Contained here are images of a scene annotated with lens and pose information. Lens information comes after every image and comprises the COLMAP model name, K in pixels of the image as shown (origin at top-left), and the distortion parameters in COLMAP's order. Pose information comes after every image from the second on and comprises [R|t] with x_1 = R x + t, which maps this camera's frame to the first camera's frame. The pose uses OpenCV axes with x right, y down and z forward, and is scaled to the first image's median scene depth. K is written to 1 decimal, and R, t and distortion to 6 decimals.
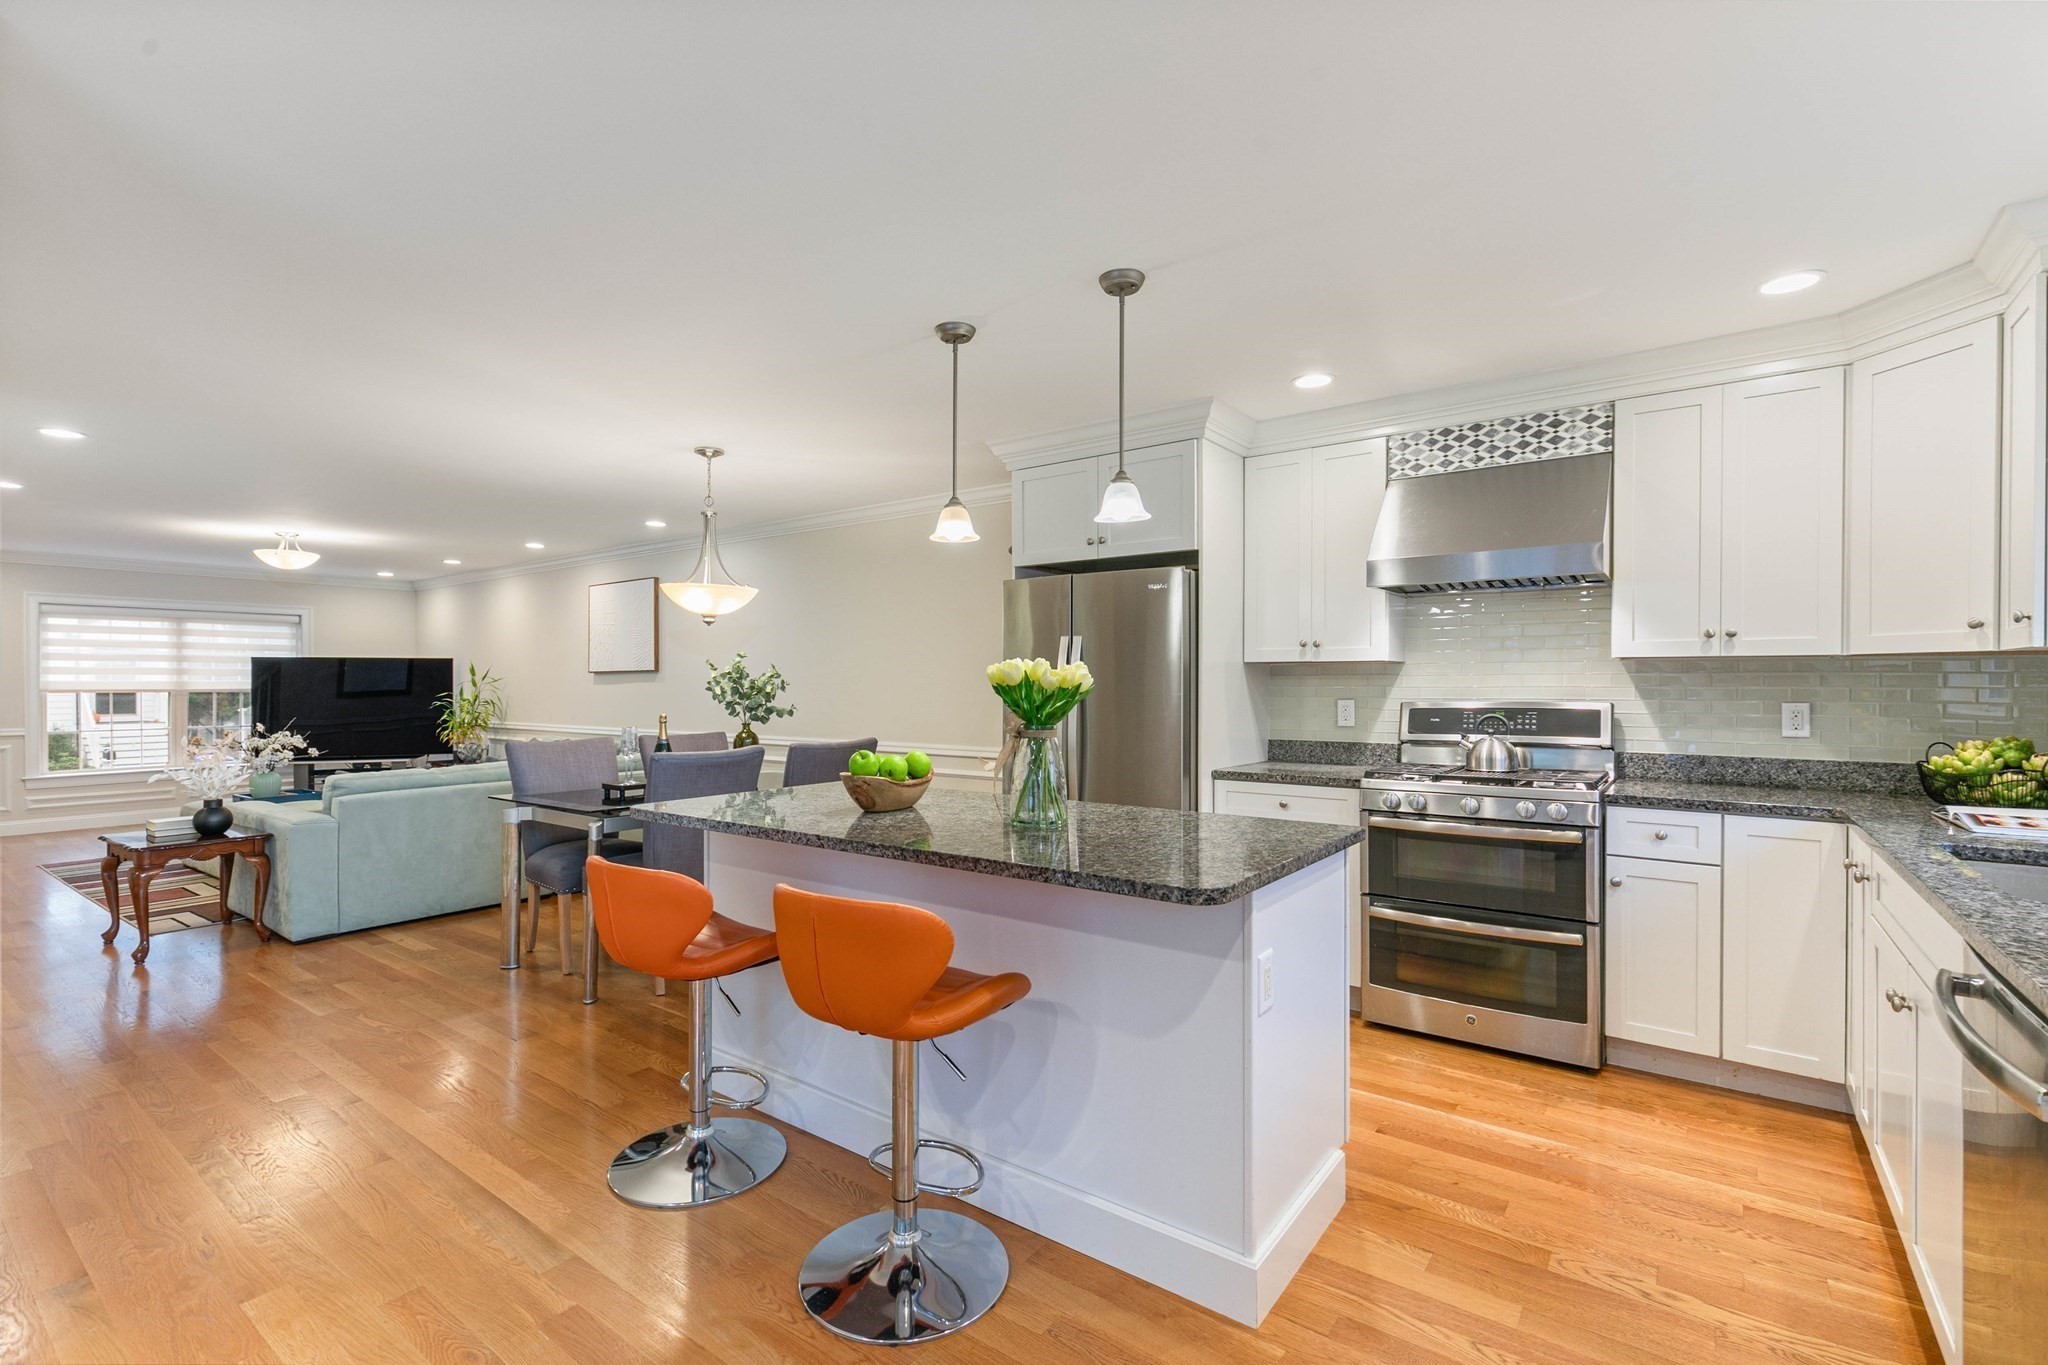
lens RADIAL K [[926.6, 0, 1008.5], [0, 926.6, 684.8], [0, 0, 1]] dist [0.008904, -0.001404]
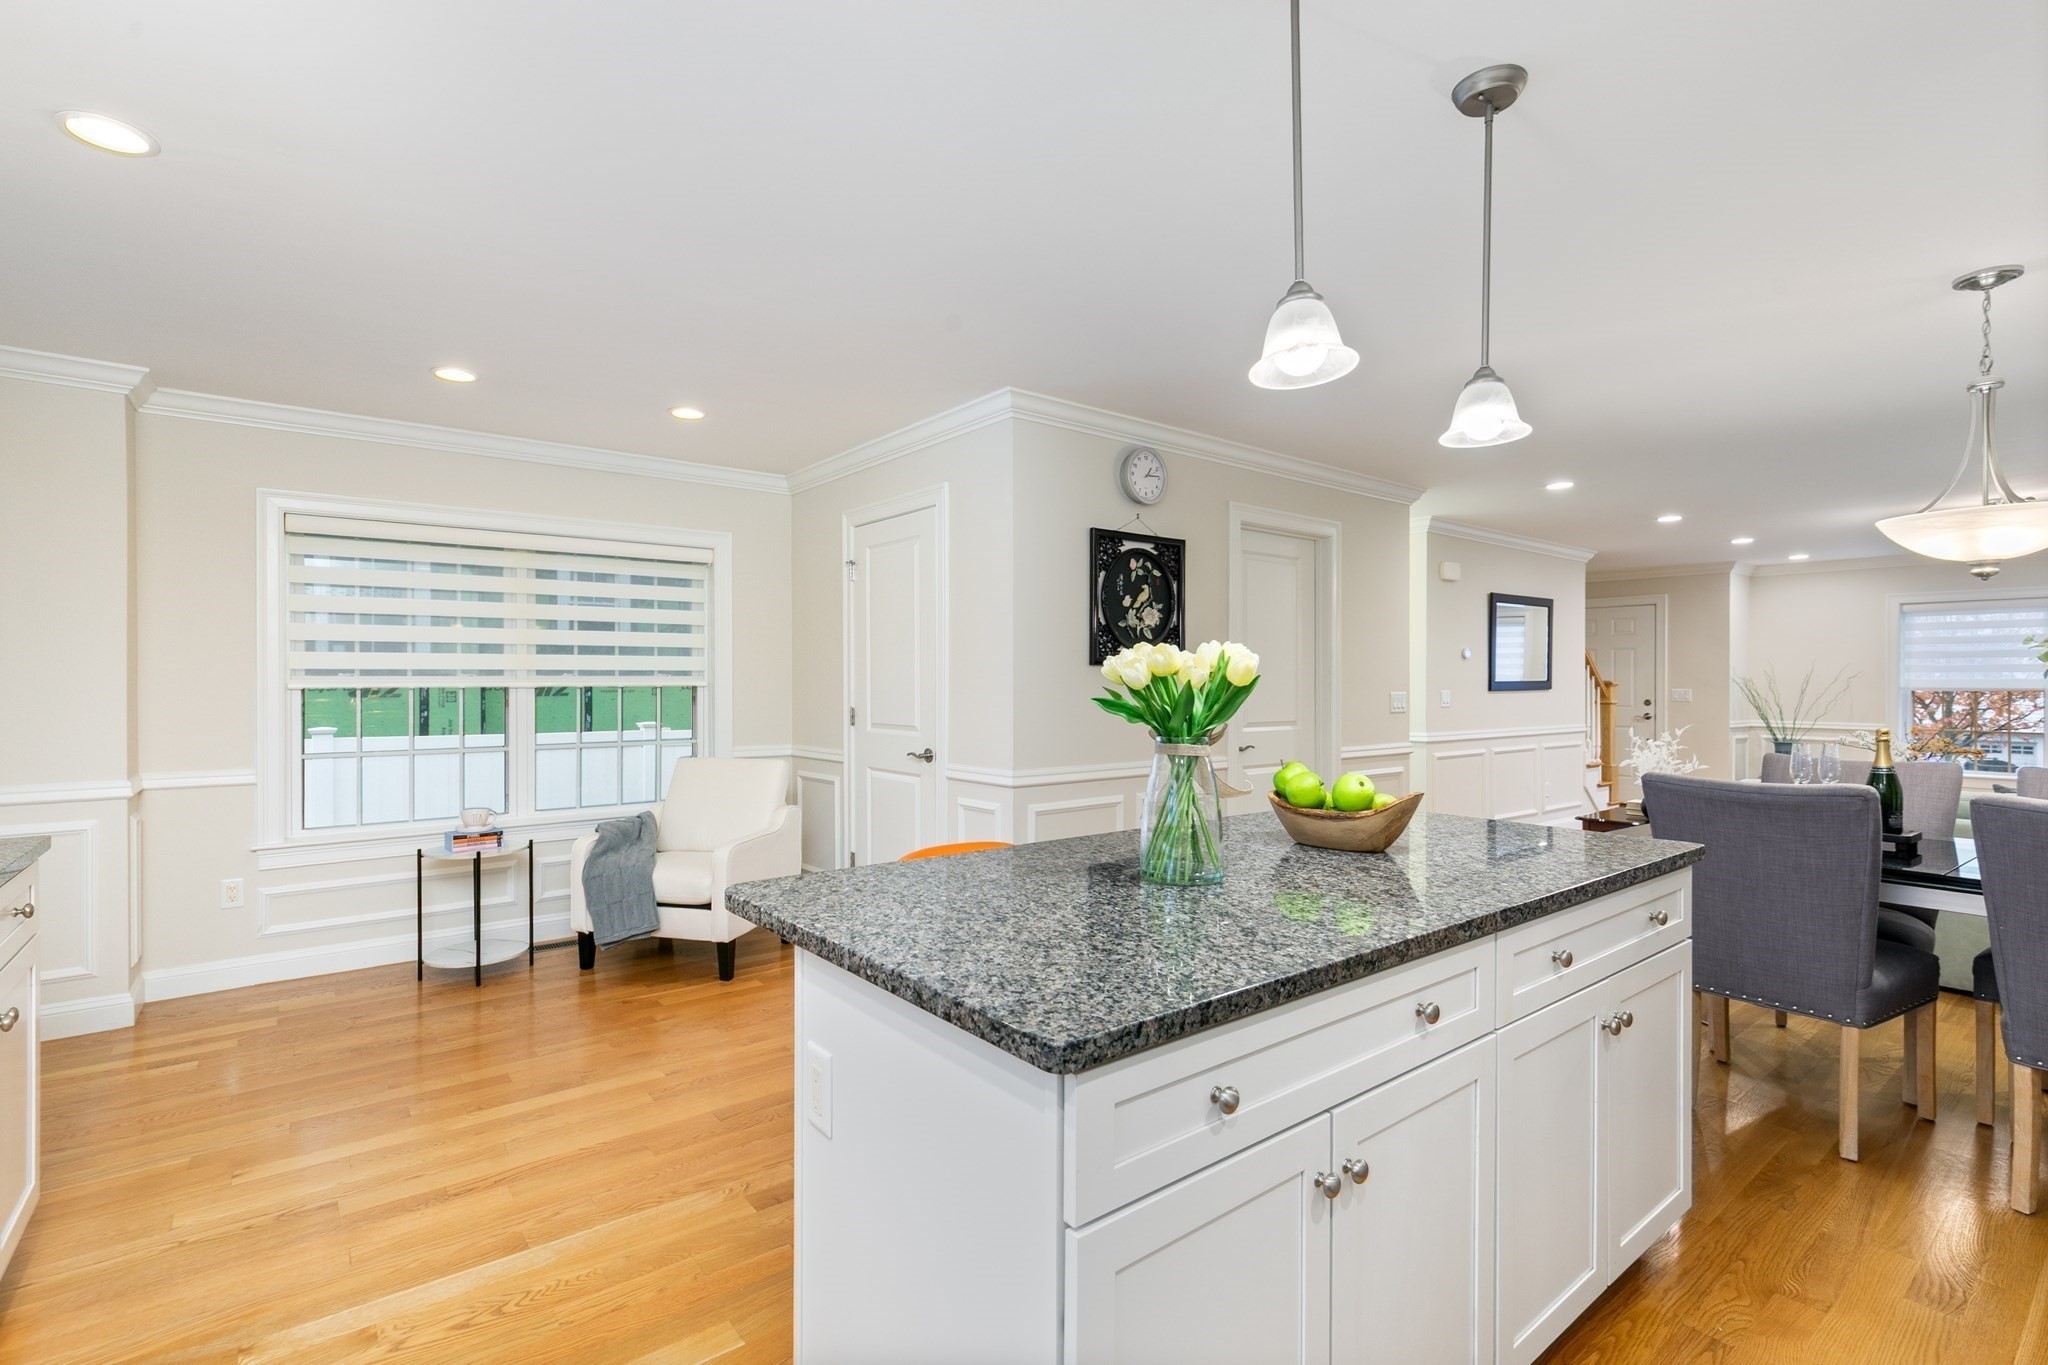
lens RADIAL K [[926.6, 0, 1016.4], [0, 926.6, 681.7], [0, 0, 1]] dist [0.008904, -0.001404]
pose [[-0.257396, 0.002211, -0.966304, 0.500173], [-0.005005, 0.999981, 0.003621, 0.000299], [0.966293, 0.005768, -0.257380, 0.723575]]
